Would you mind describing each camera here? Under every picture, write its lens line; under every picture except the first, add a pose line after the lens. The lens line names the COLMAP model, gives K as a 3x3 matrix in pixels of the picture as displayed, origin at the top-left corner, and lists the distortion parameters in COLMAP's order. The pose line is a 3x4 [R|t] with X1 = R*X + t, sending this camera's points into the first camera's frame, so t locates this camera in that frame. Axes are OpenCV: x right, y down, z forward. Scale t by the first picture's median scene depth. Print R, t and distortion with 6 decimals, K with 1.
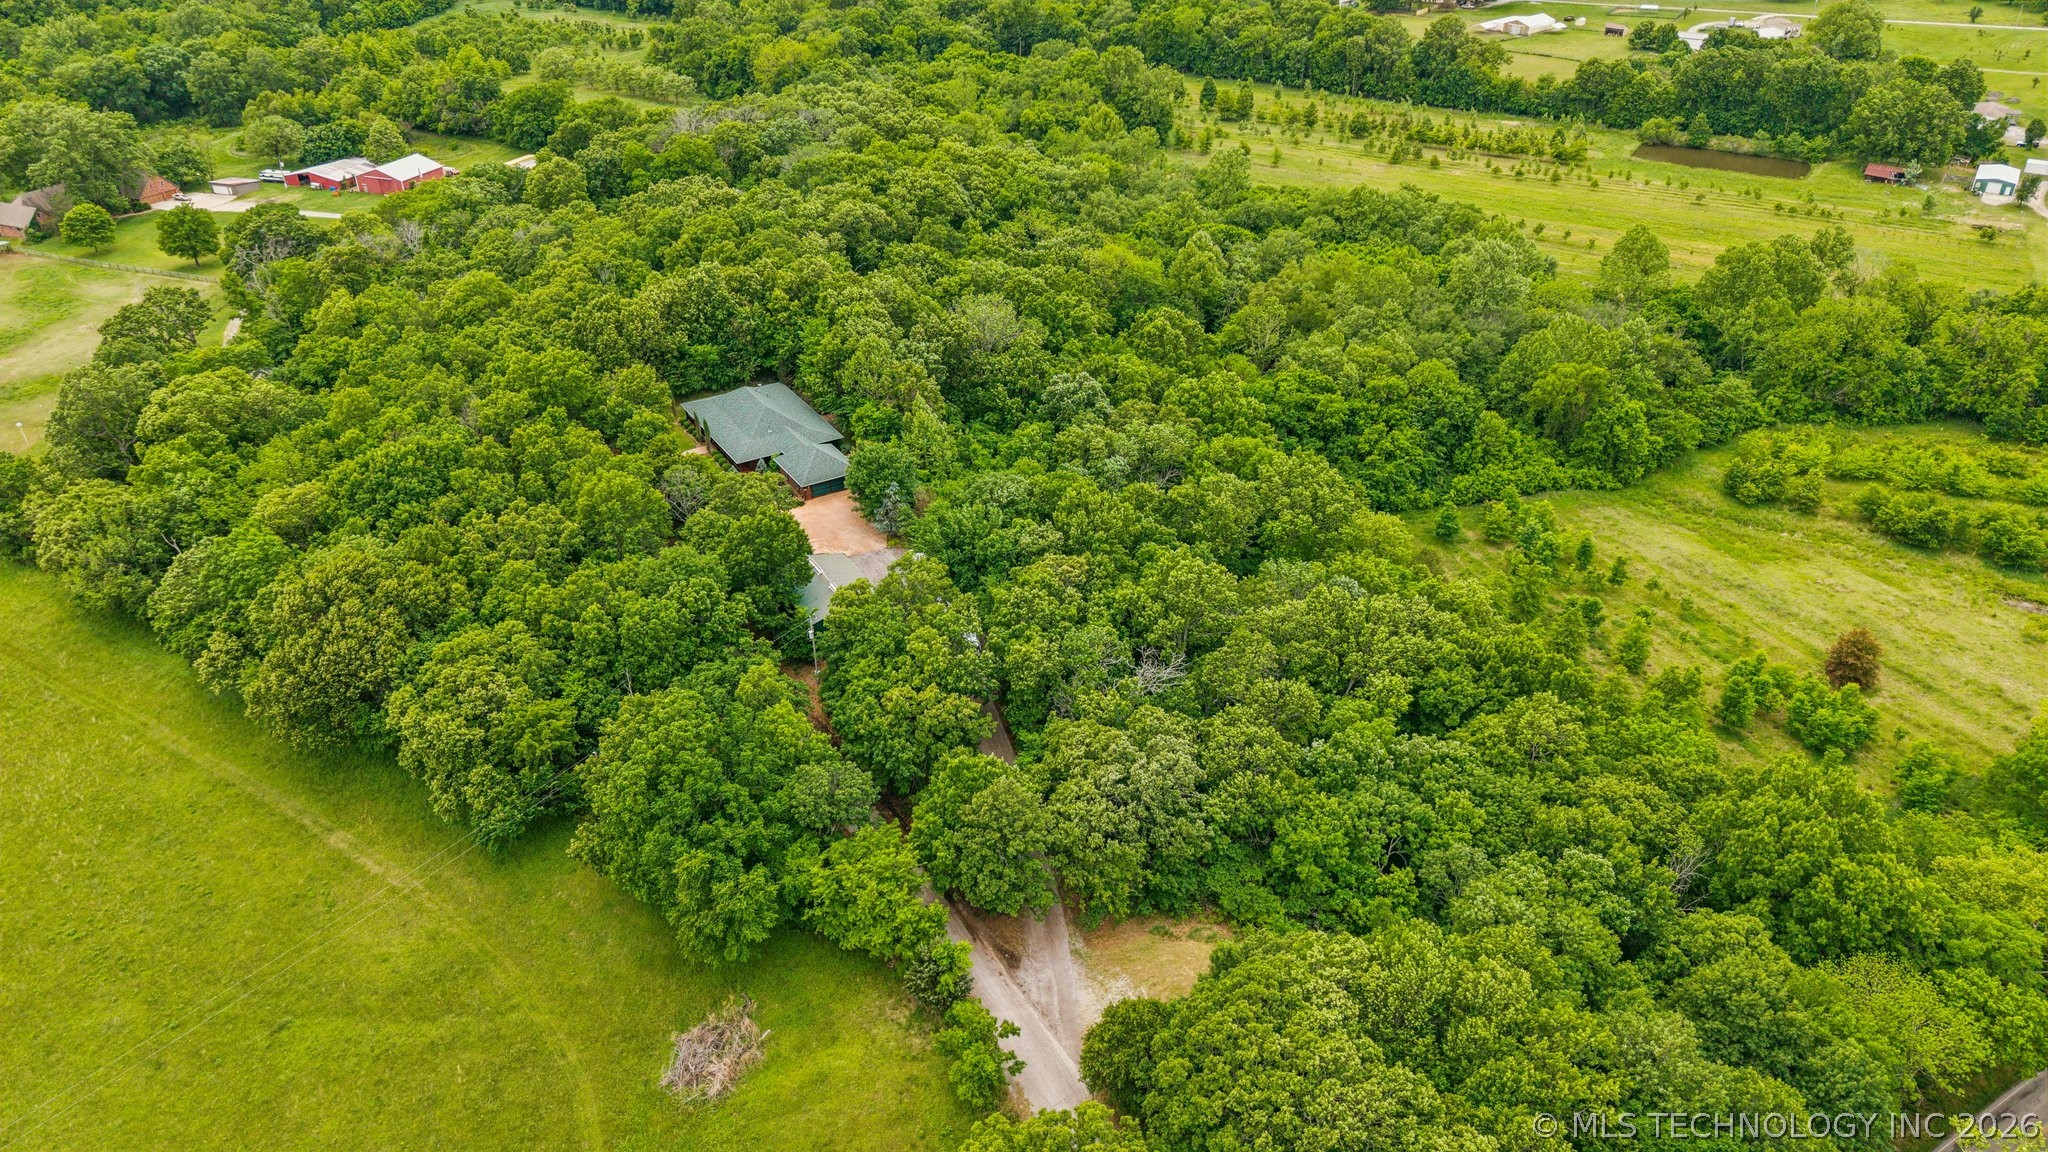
lens RADIAL K [[1410.9, 0, 1023.4], [0, 1410.9, 582.9], [0, 0, 1]] dist [0.000314, -0.004248]
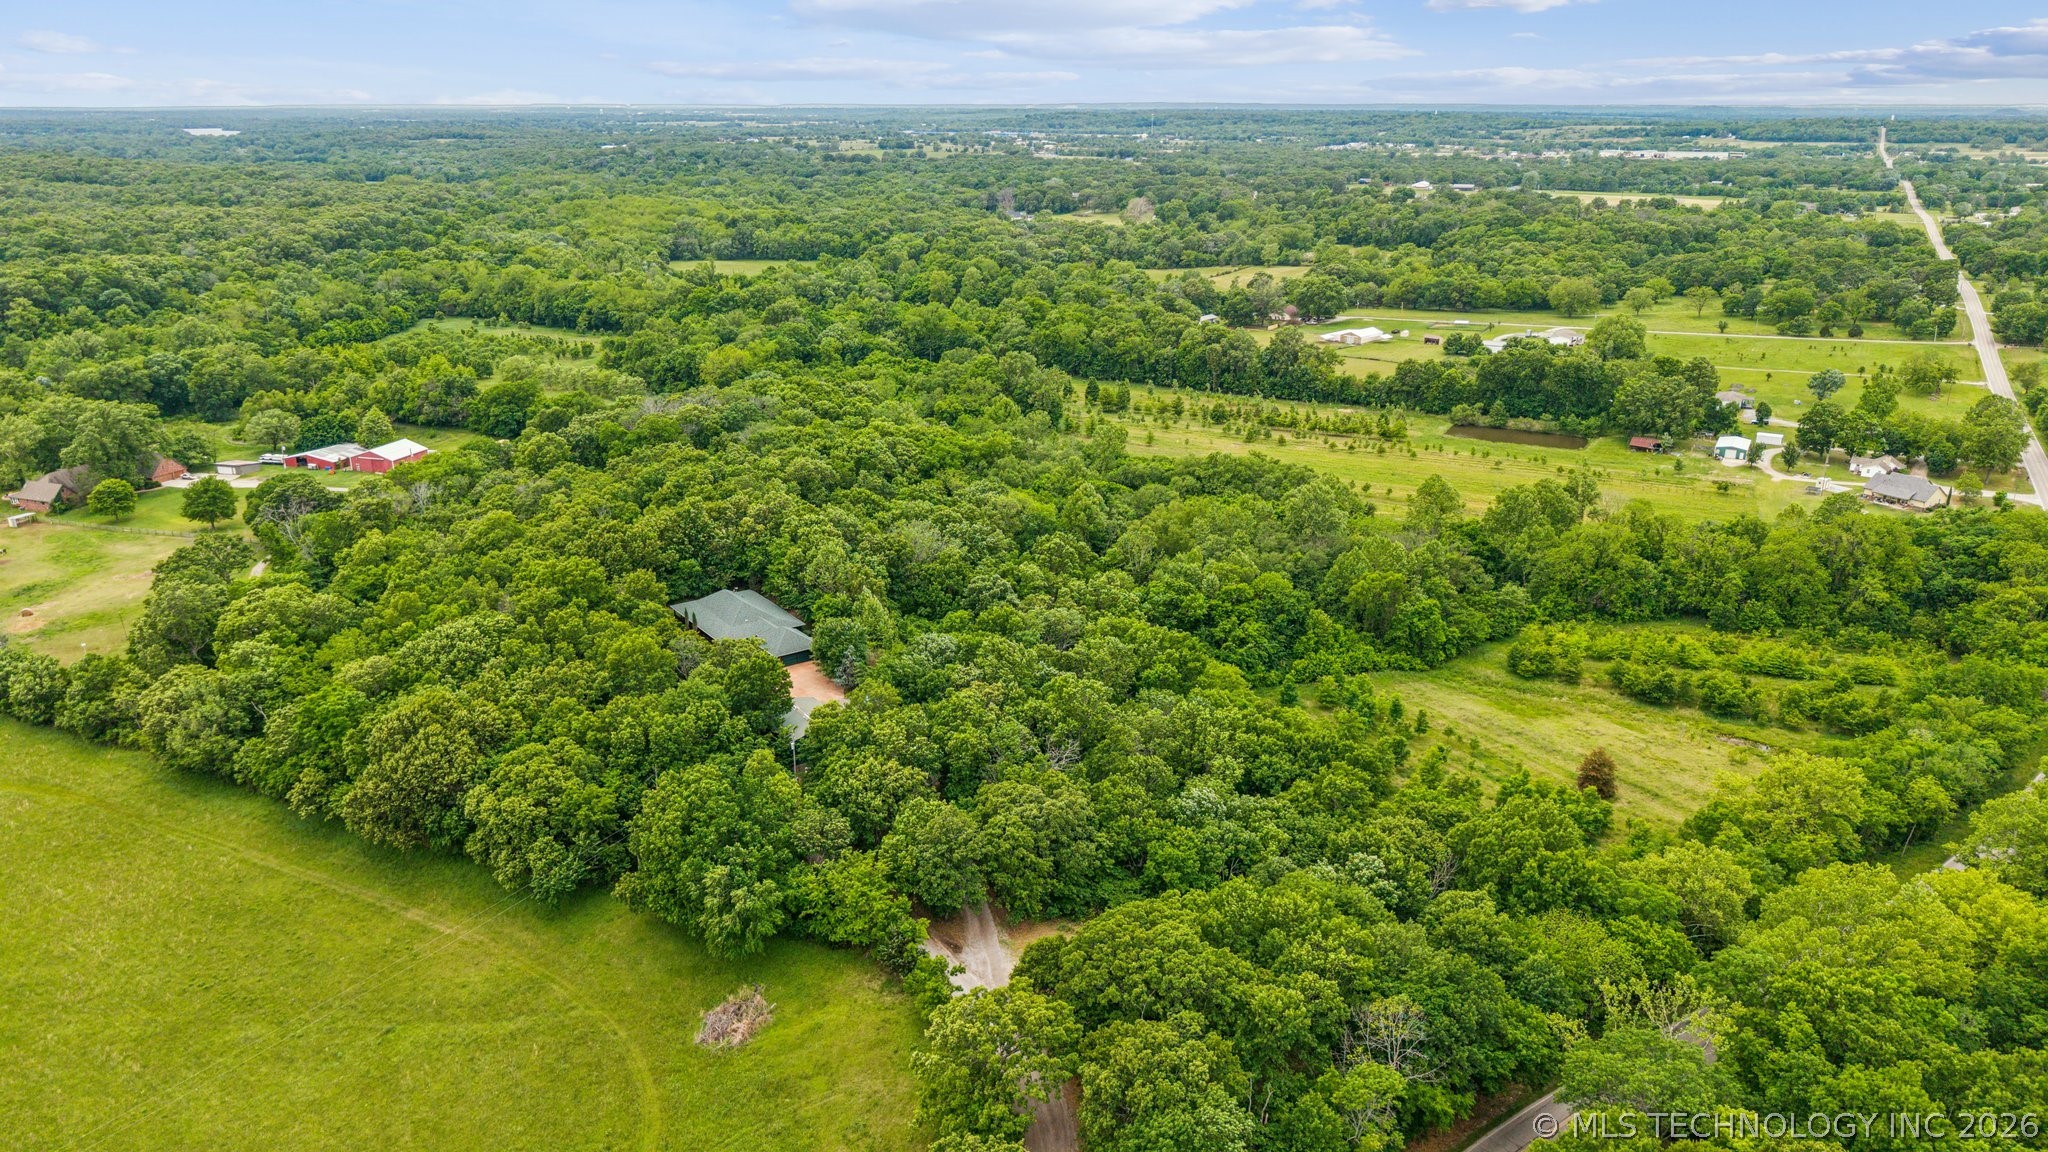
lens RADIAL K [[1410.9, 0, 1024.7], [0, 1410.9, 572.5], [0, 0, 1]] dist [0.000314, -0.004248]
pose [[0.997517, -0.013288, 0.069165, -0.017726], [0.028137, 0.975457, -0.218385, 0.121403], [-0.064565, 0.219788, 0.973409, -0.226781]]
